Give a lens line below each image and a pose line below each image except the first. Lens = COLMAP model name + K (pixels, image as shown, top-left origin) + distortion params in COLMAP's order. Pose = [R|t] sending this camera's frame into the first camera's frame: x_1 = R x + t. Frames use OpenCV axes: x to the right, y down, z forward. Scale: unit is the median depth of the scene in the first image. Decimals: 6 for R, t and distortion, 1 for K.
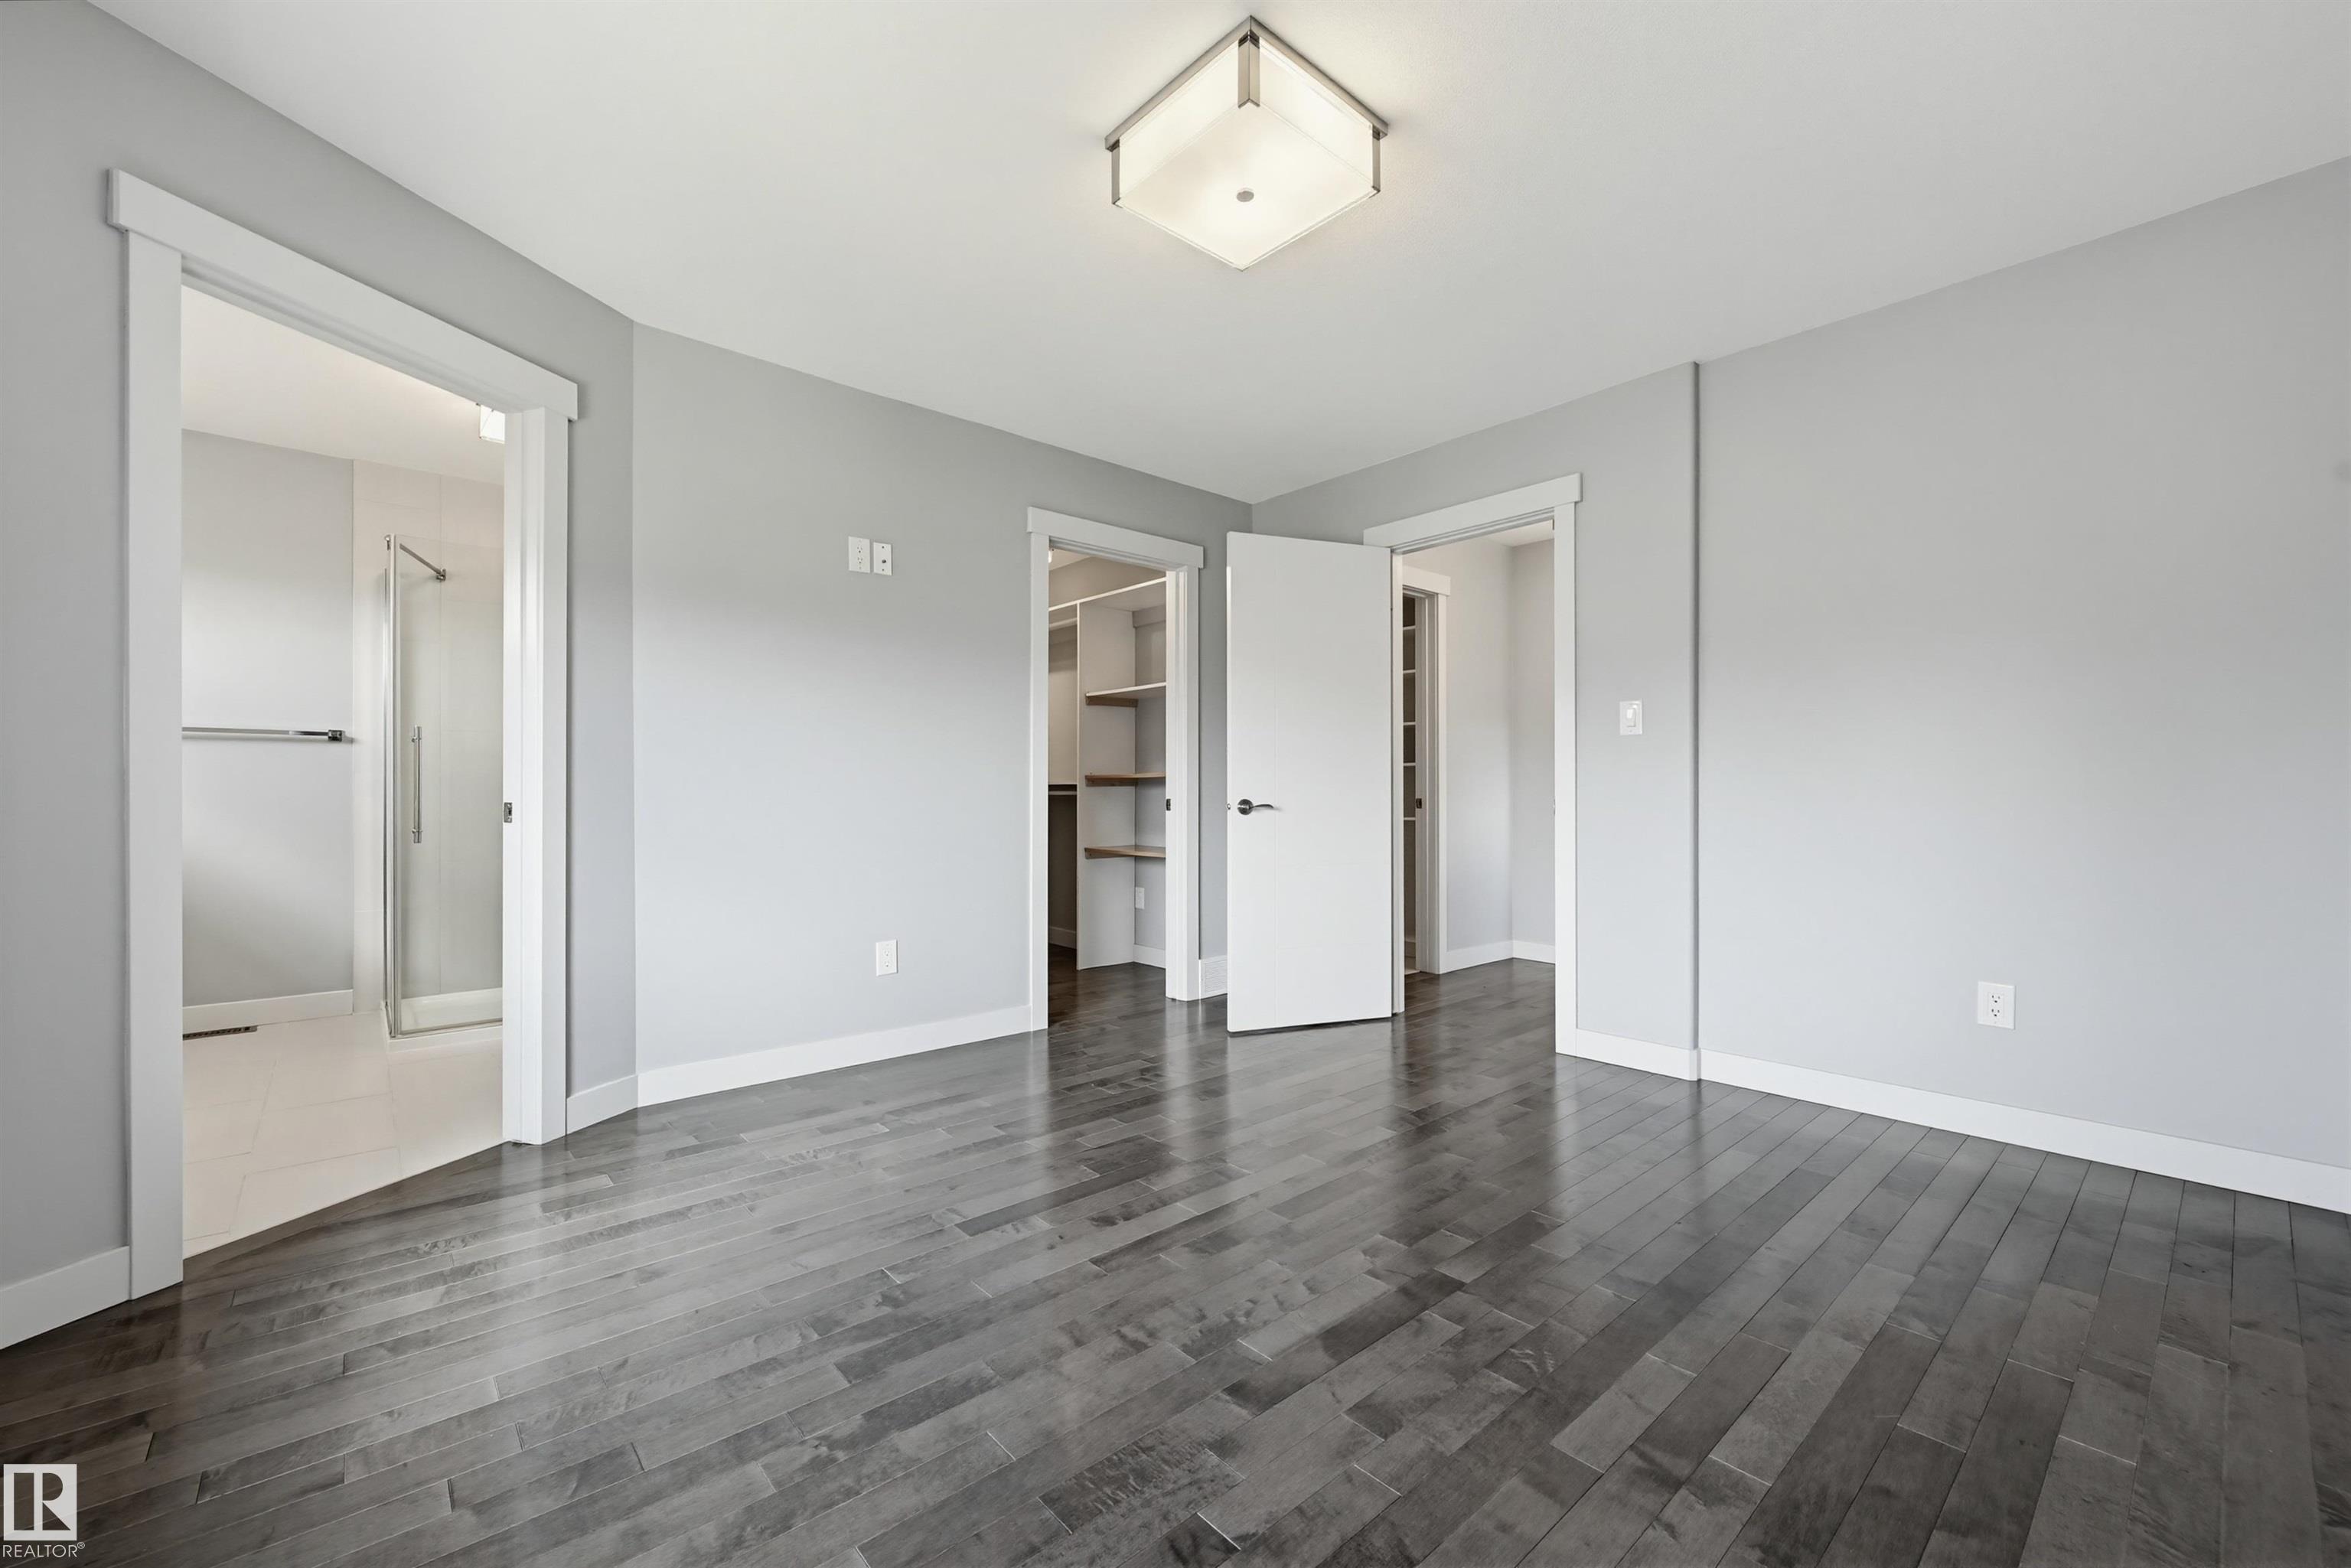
lens RADIAL K [[940.9, 0, 1165.7], [0, 940.9, 795.9], [0, 0, 1]] dist [-0.000408, 0.000026]
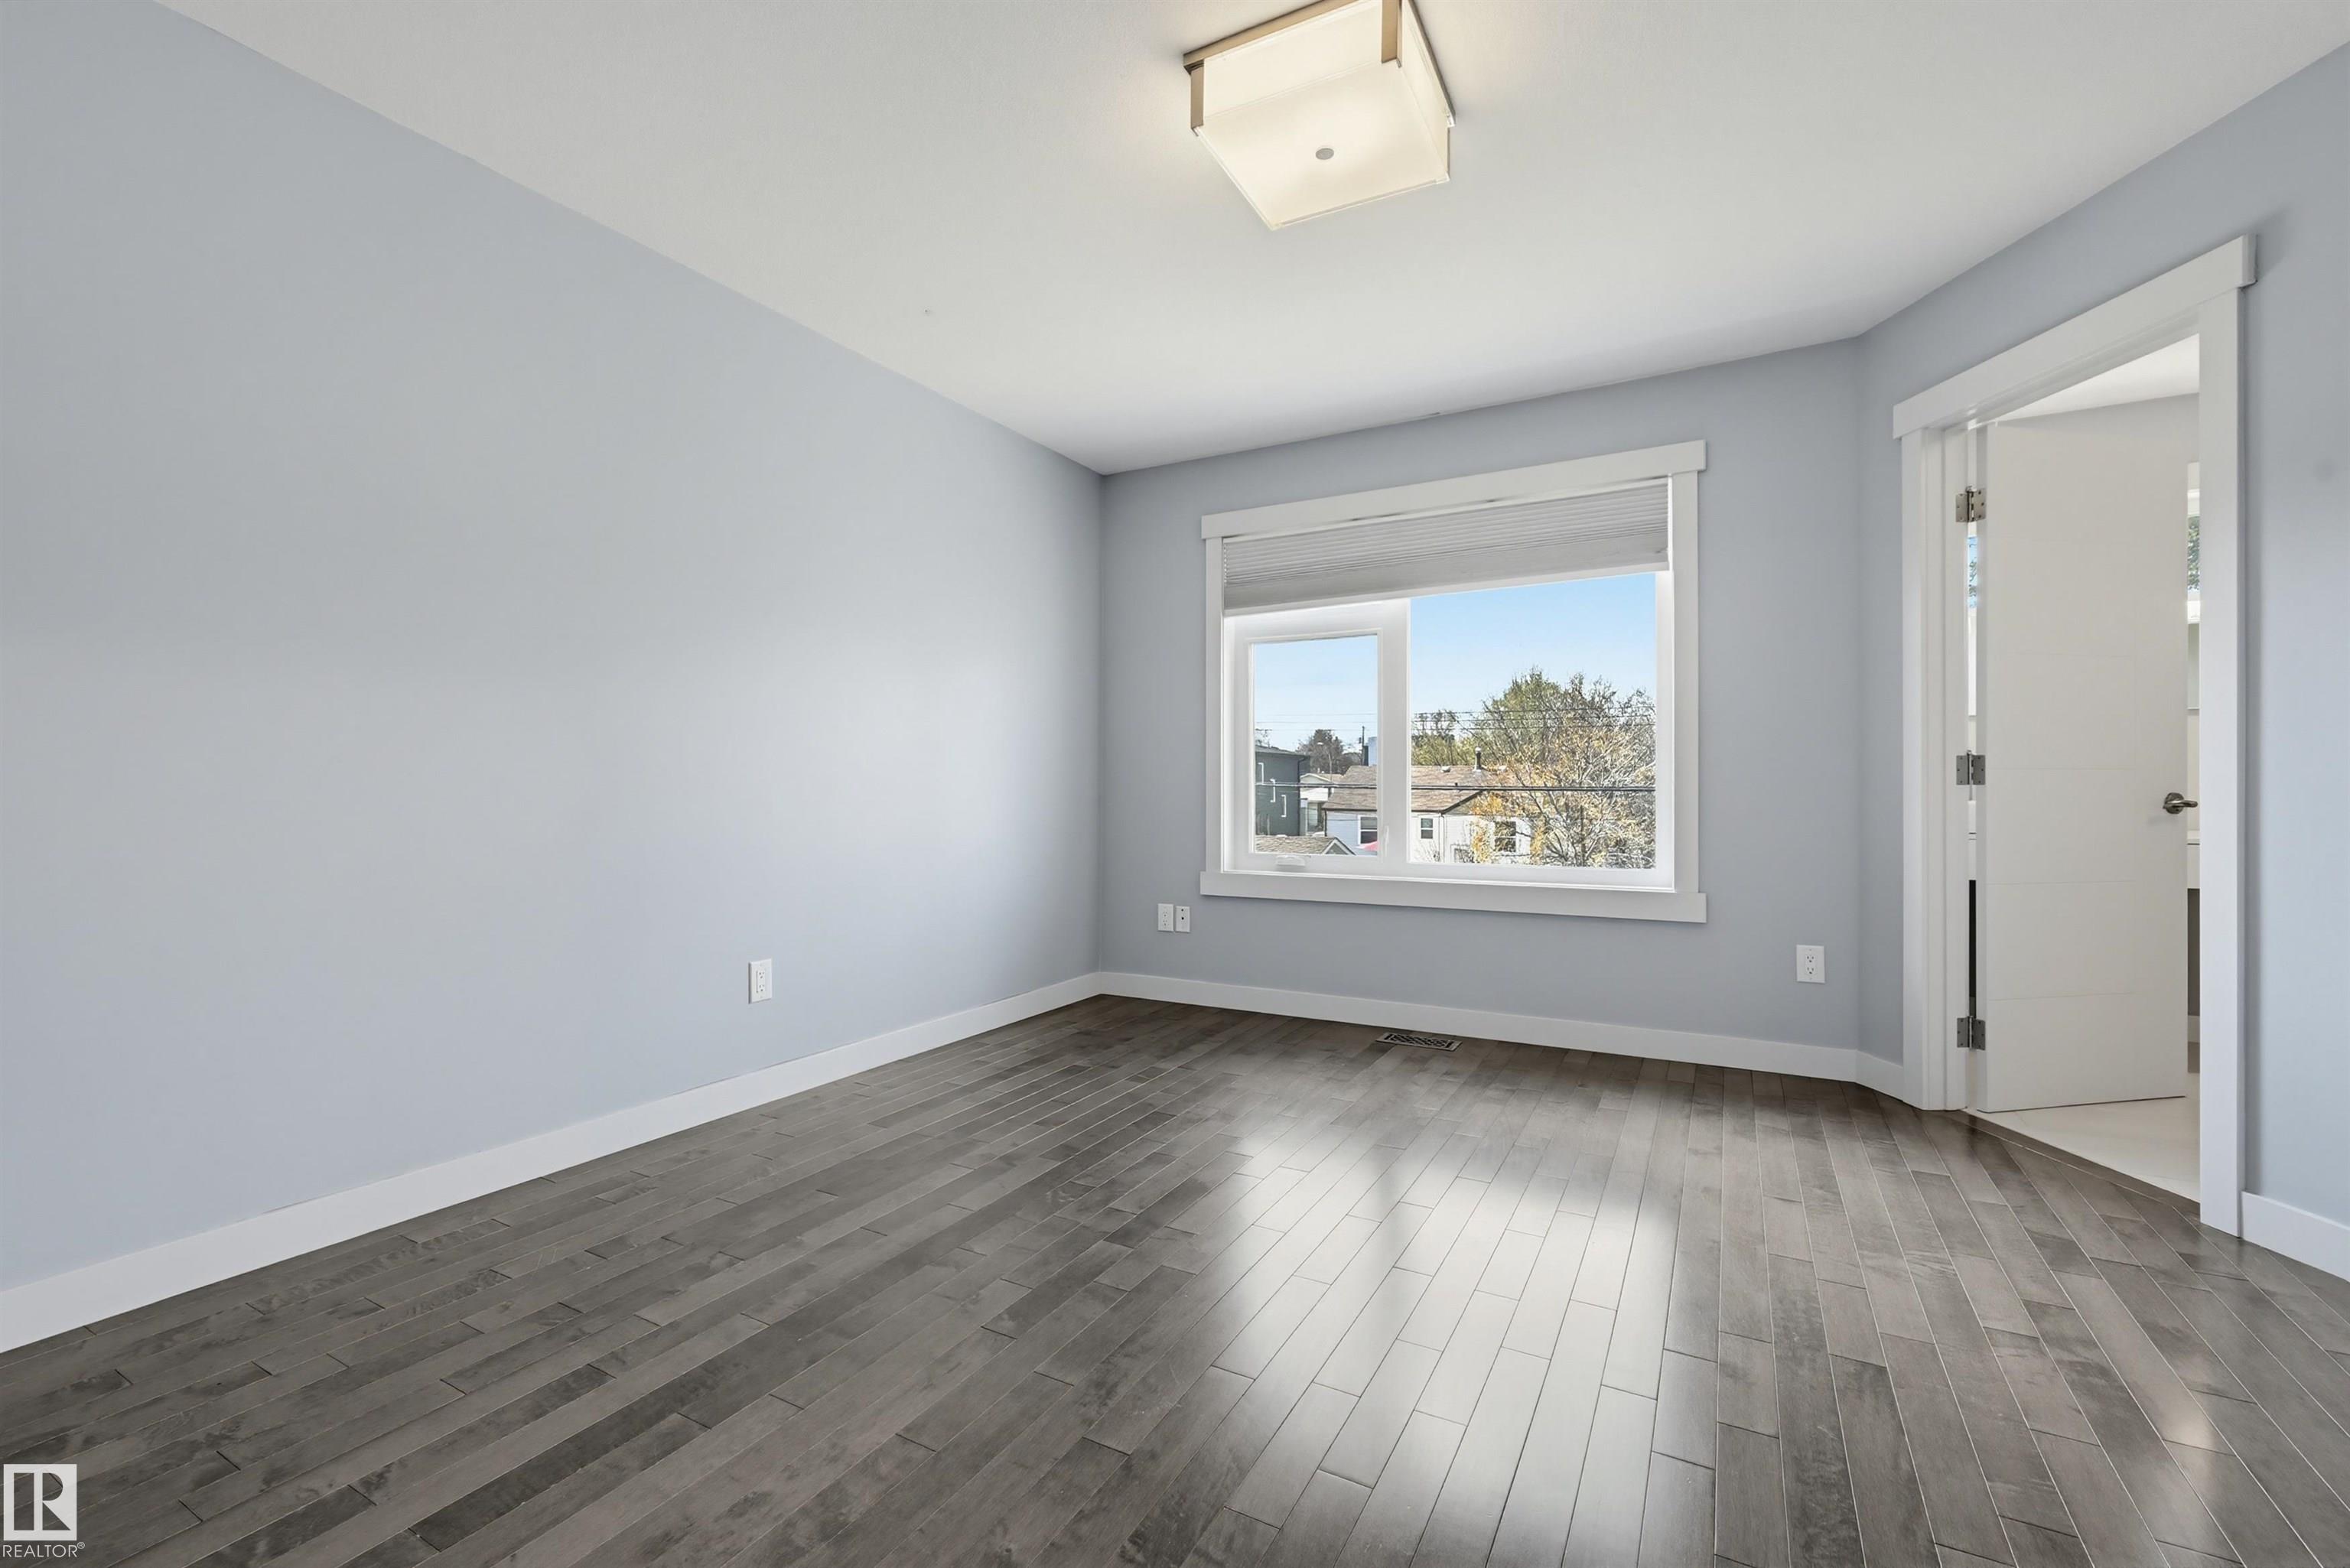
lens RADIAL K [[1009.9, 0, 1134.4], [0, 1009.9, 789.9], [0, 0, 1]] dist [0.000661, 0.000109]
pose [[-0.950273, -0.000213, -0.311418, 0.538557], [-0.001117, 0.999996, 0.002723, 0.000208], [0.311416, 0.002935, -0.950269, 1.750163]]
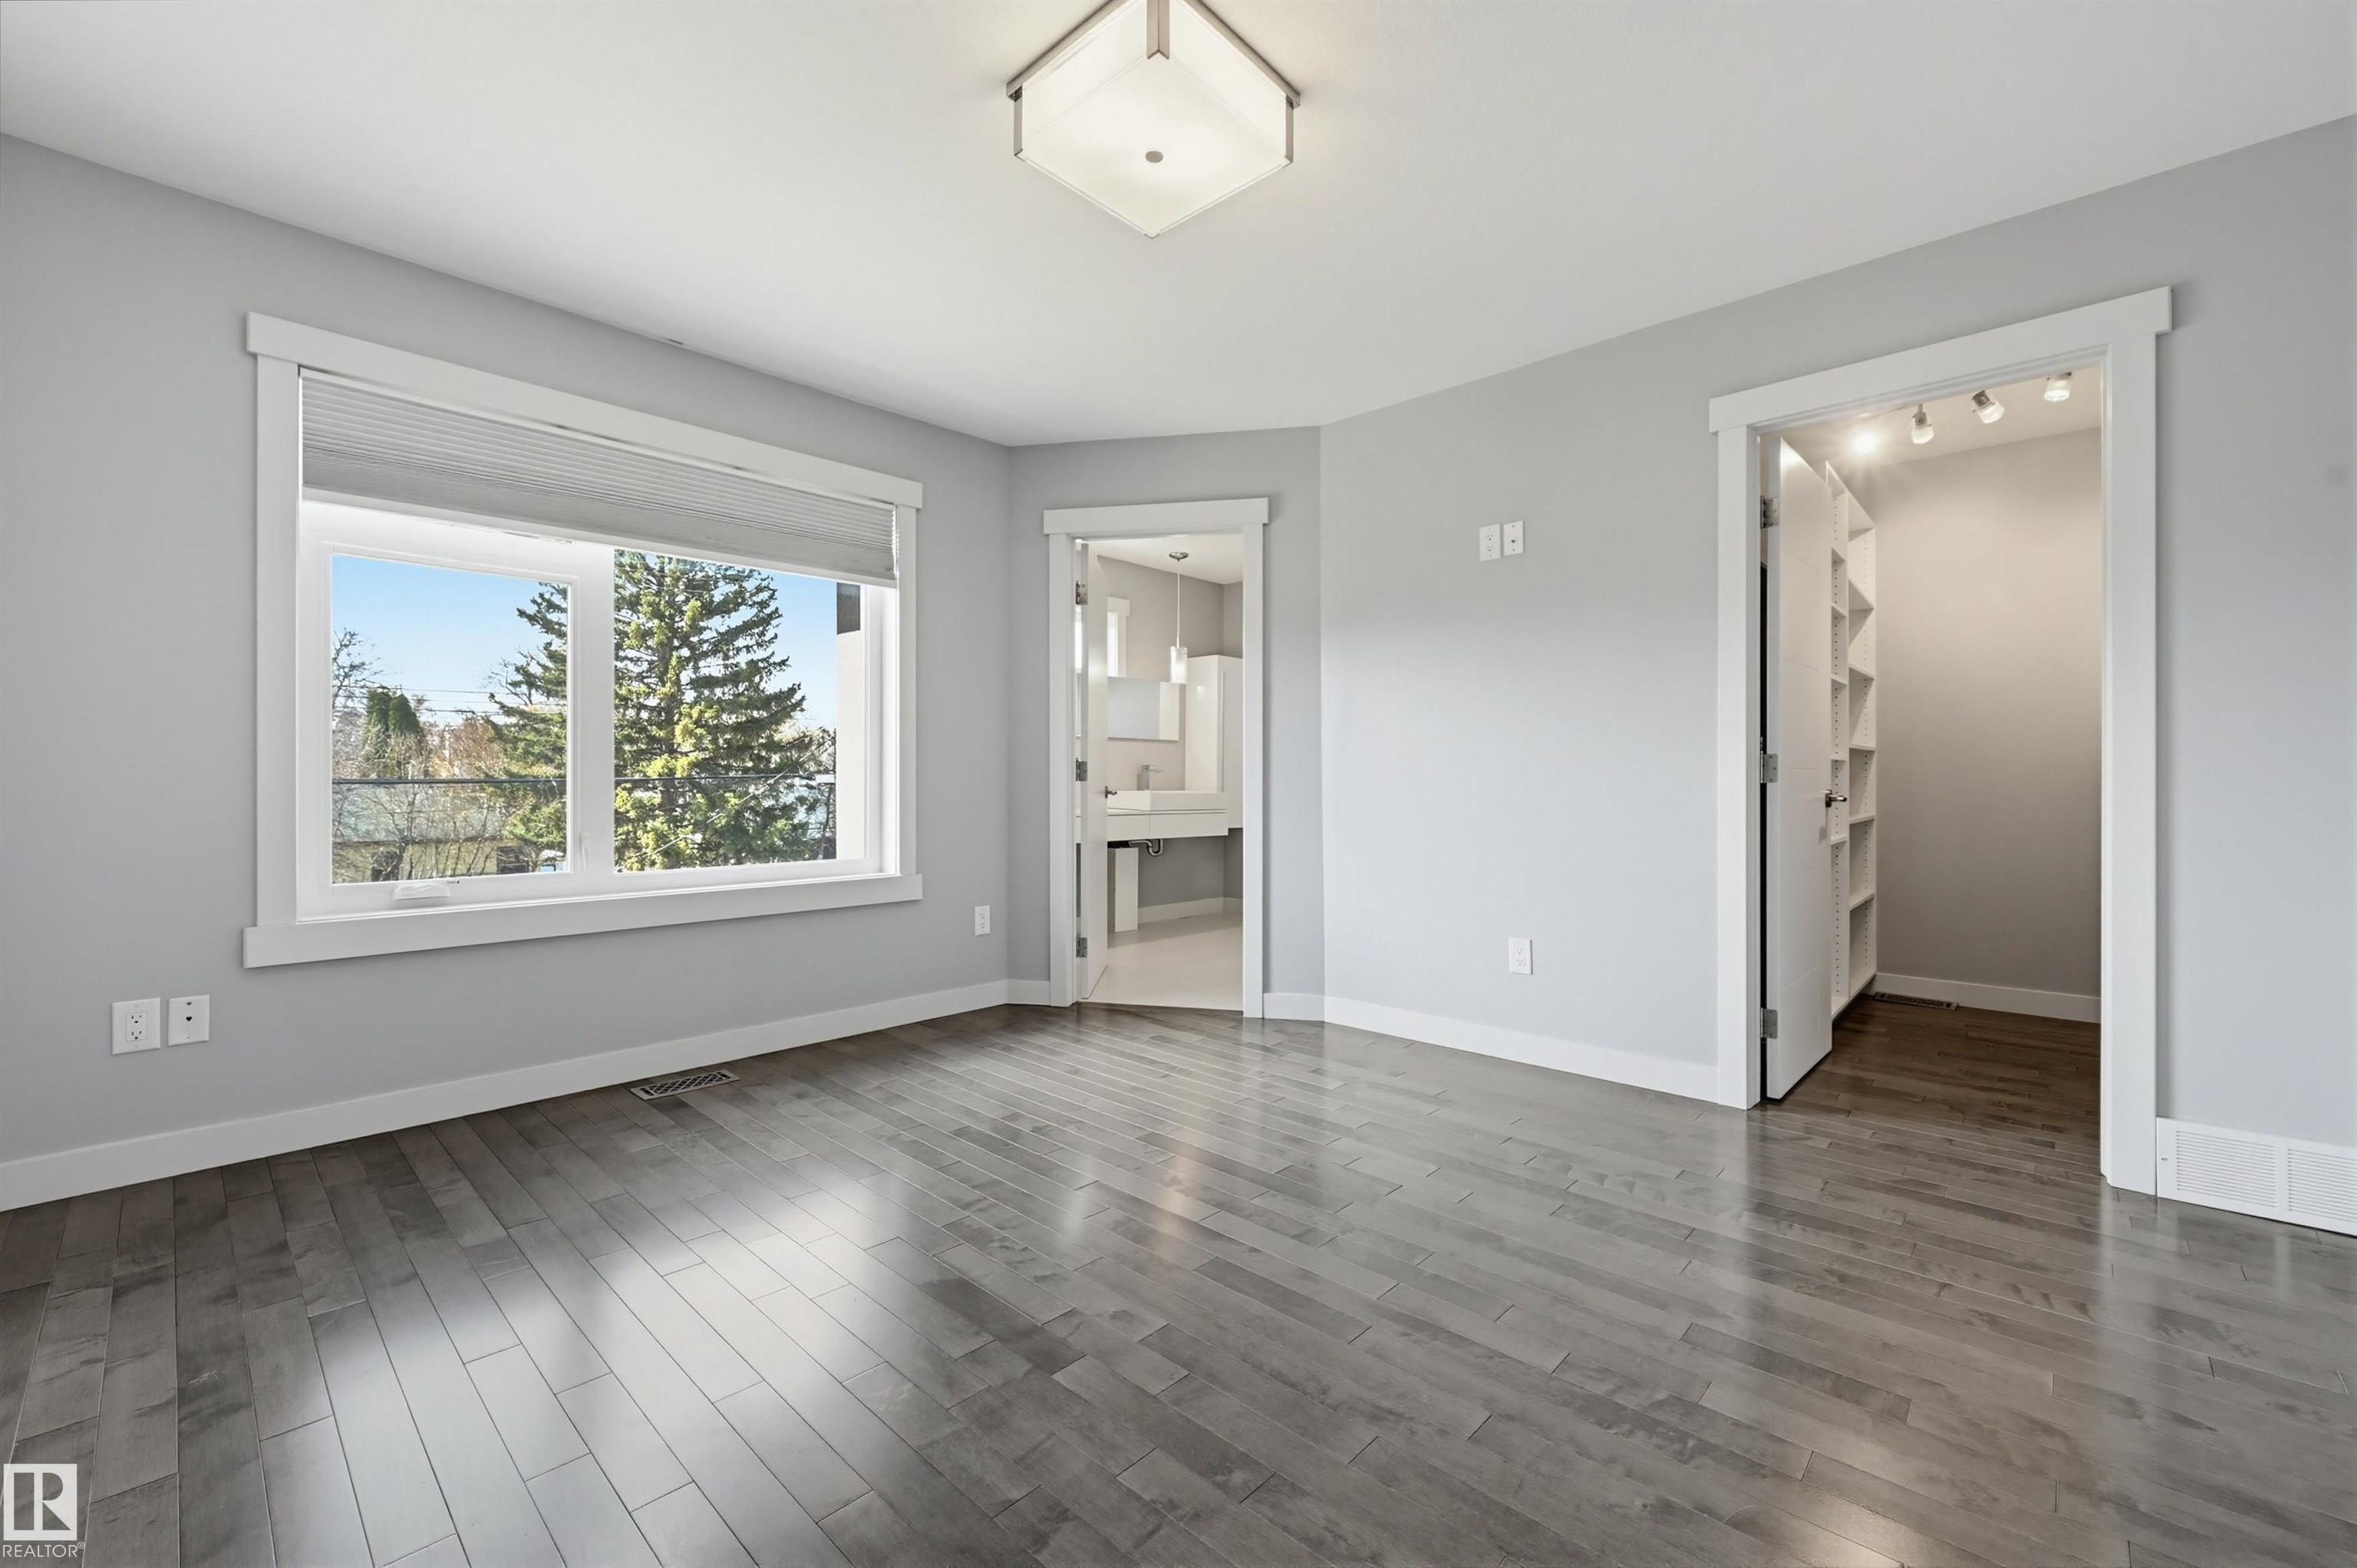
lens RADIAL K [[967.9, 0, 1179.6], [0, 967.9, 779.6], [0, 0, 1]] dist [0.001147, 0.000123]
pose [[0.091442, -0.001967, -0.995808, 0.981382], [-0.003779, 0.999990, -0.002323, -0.003185], [0.995803, 0.003976, 0.091433, 0.860742]]
